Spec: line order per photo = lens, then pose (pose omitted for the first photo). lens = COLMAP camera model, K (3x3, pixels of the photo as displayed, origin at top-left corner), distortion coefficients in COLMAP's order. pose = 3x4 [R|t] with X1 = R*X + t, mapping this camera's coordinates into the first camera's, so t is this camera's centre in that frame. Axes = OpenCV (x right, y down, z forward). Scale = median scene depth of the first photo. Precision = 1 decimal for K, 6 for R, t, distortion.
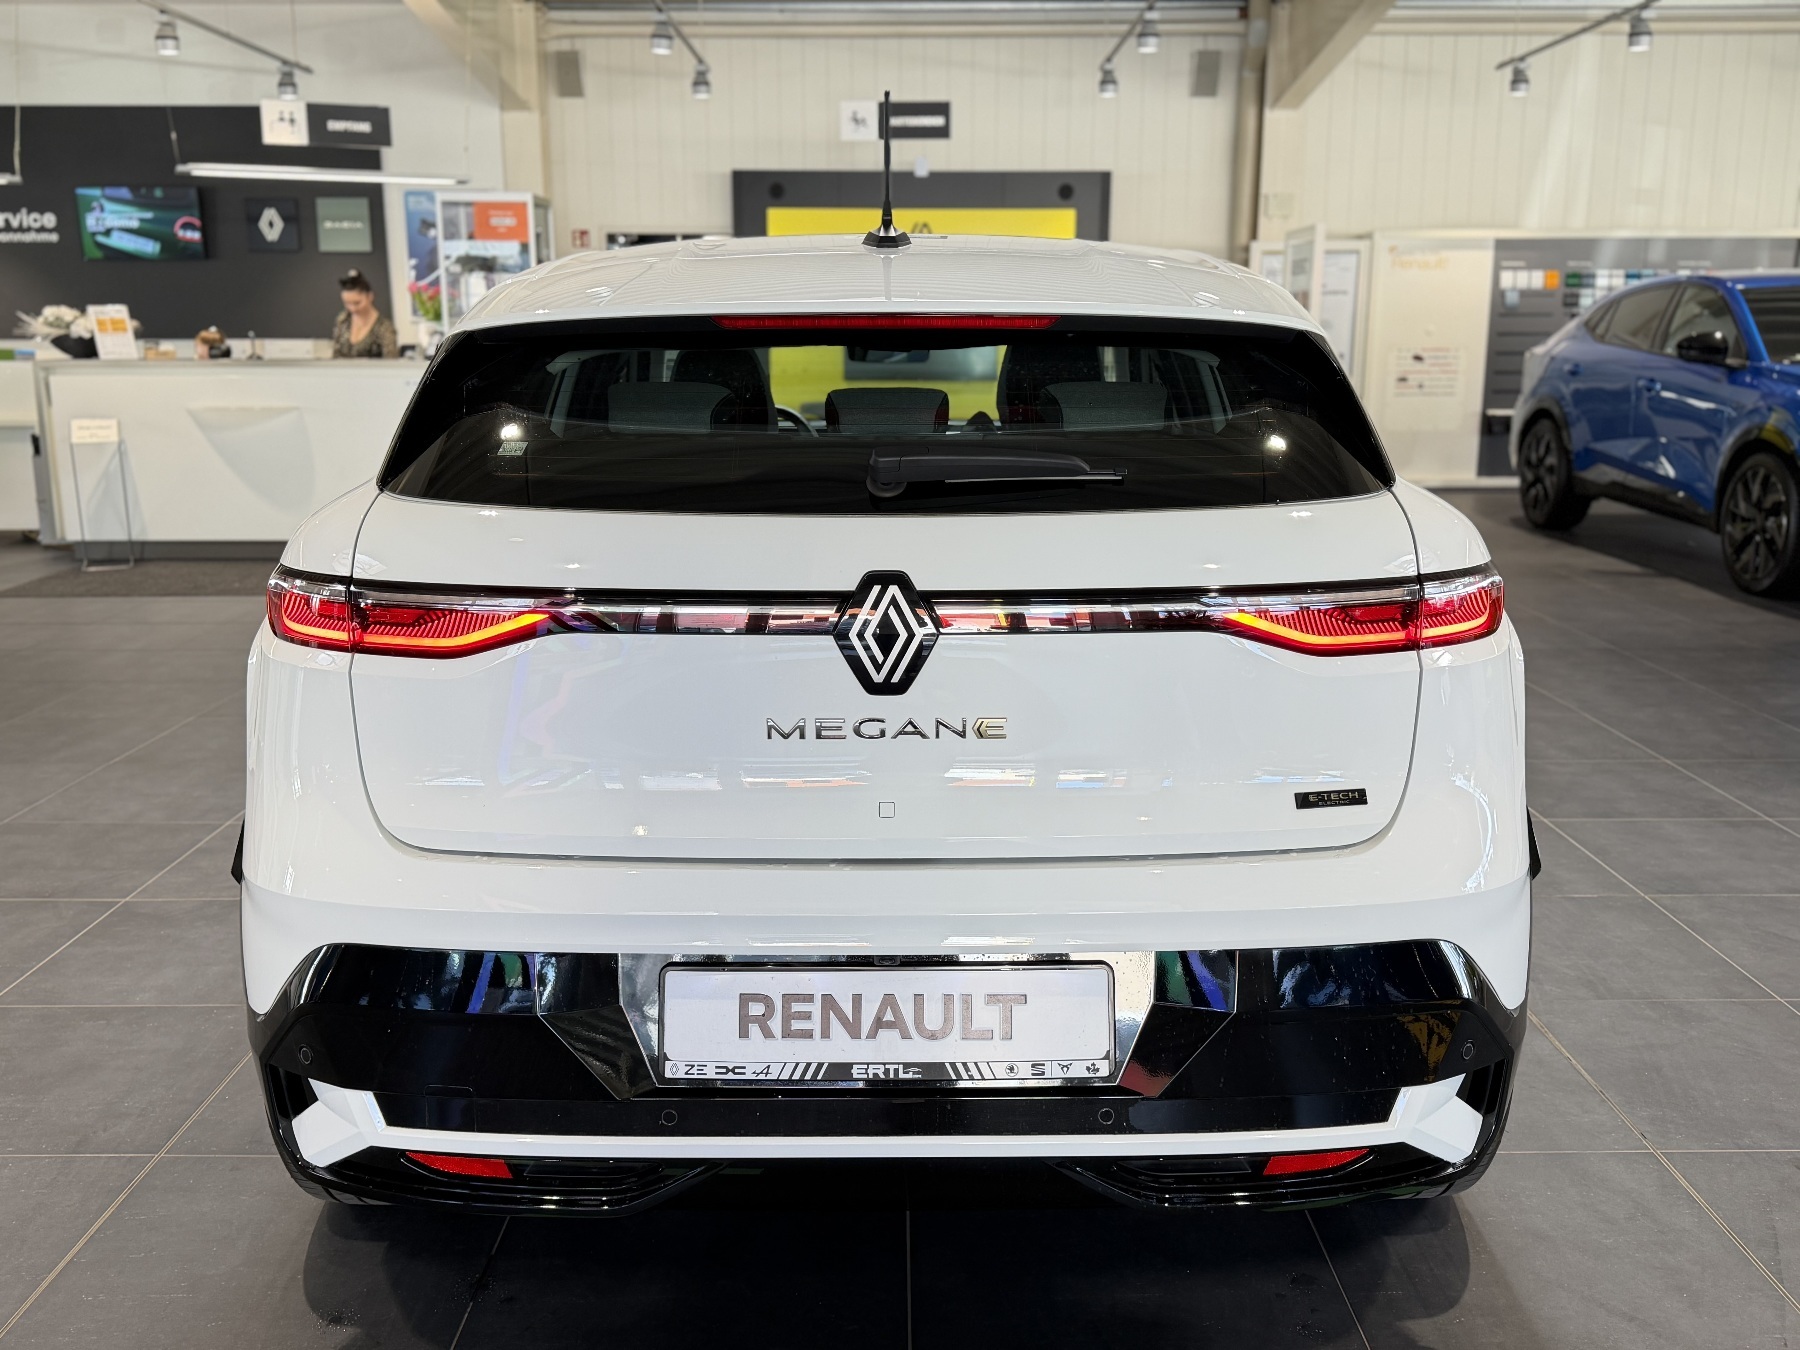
lens RADIAL K [[1657.0, 0, 898.5], [0, 1657.0, 684.0], [0, 0, 1]] dist [0.032230, 0.000000]
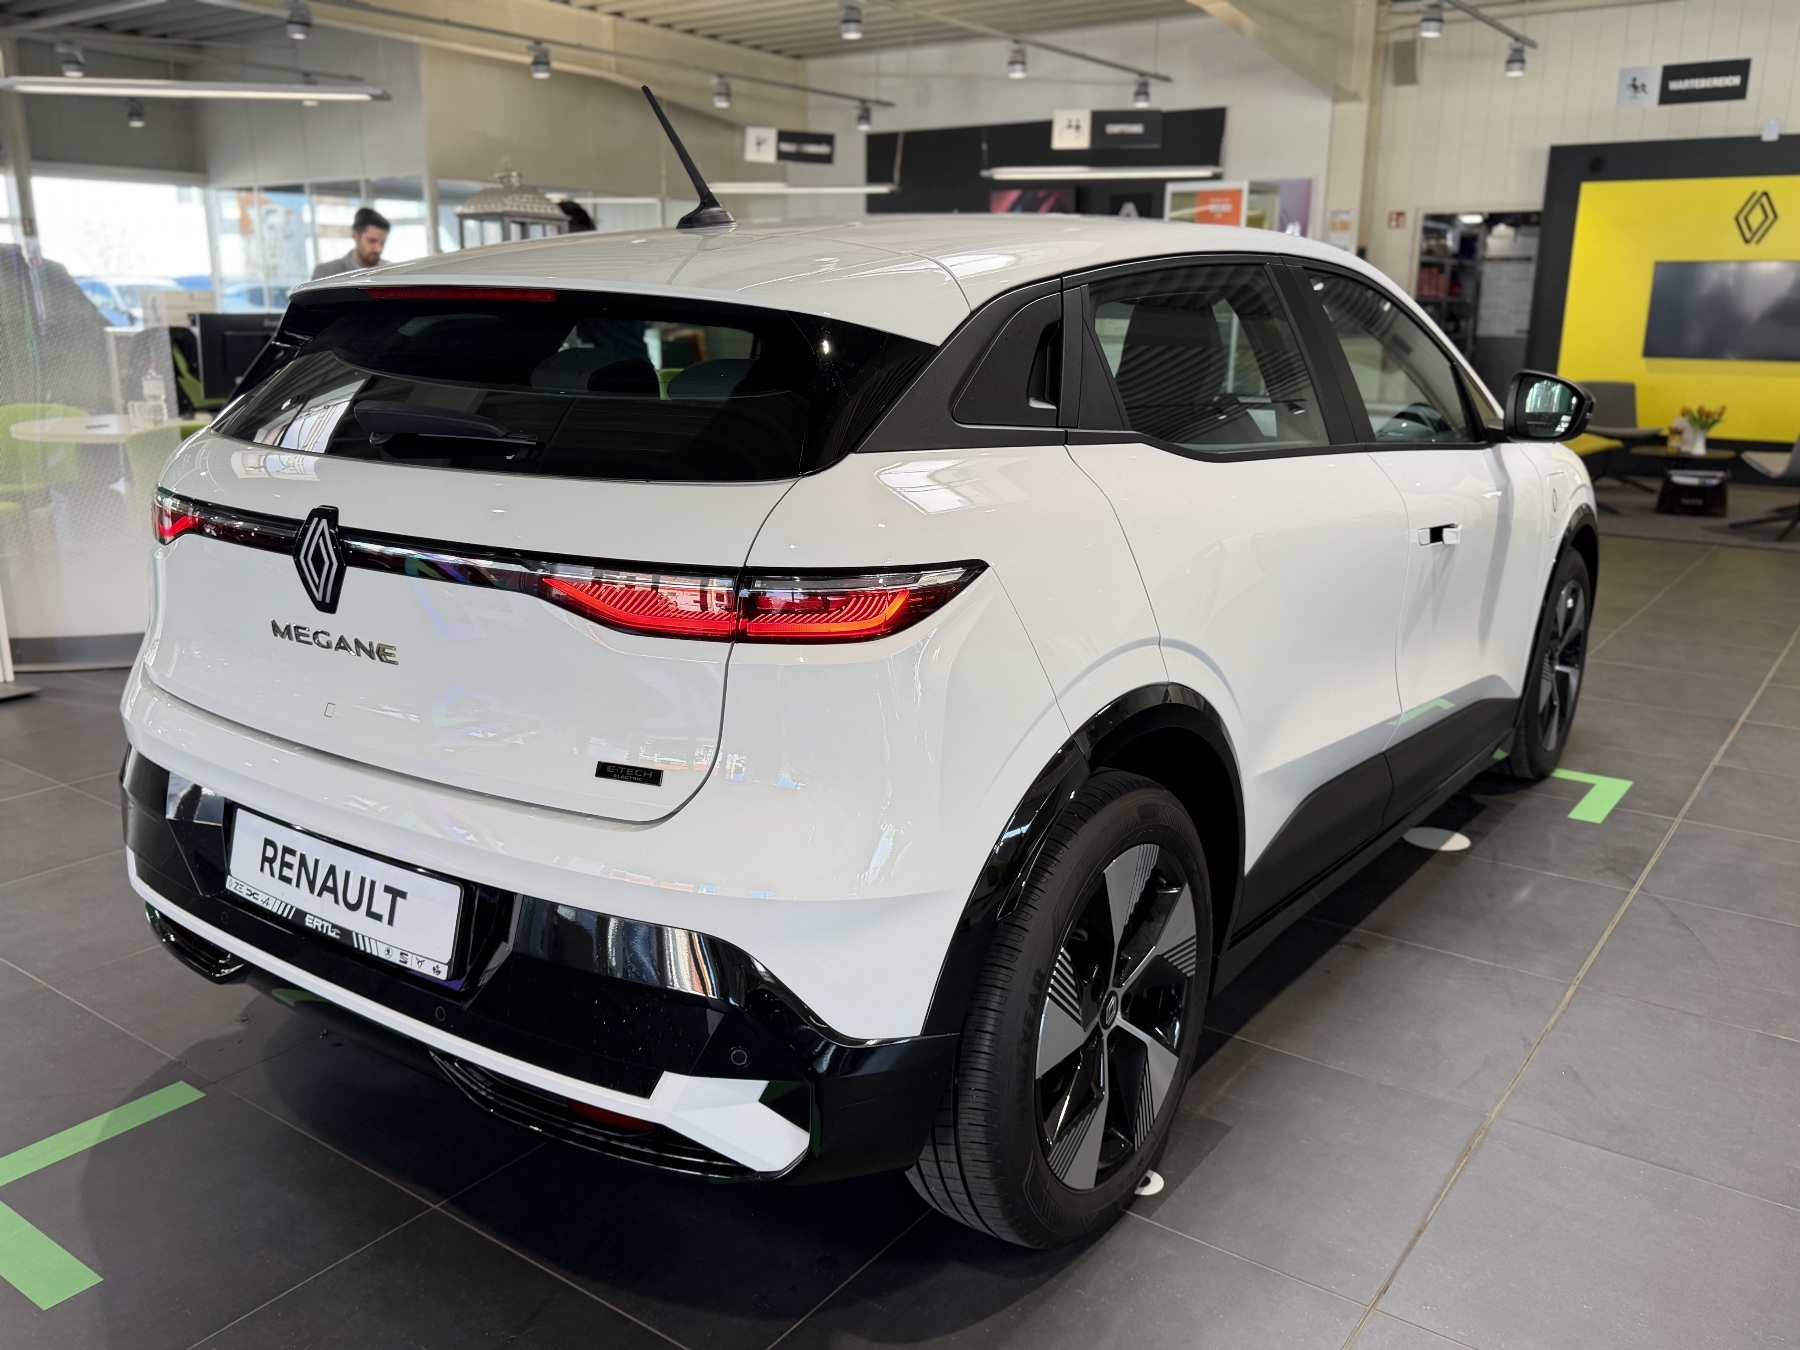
lens RADIAL K [[1474.5, 0, 904.5], [0, 1474.5, 673.0], [0, 0, 1]] dist [0.032812, -0.014255]
pose [[0.812698, 0.151545, -0.562634, 0.192710], [-0.133051, 0.988341, 0.074024, -0.017333], [0.567292, 0.014699, 0.823386, 0.075850]]
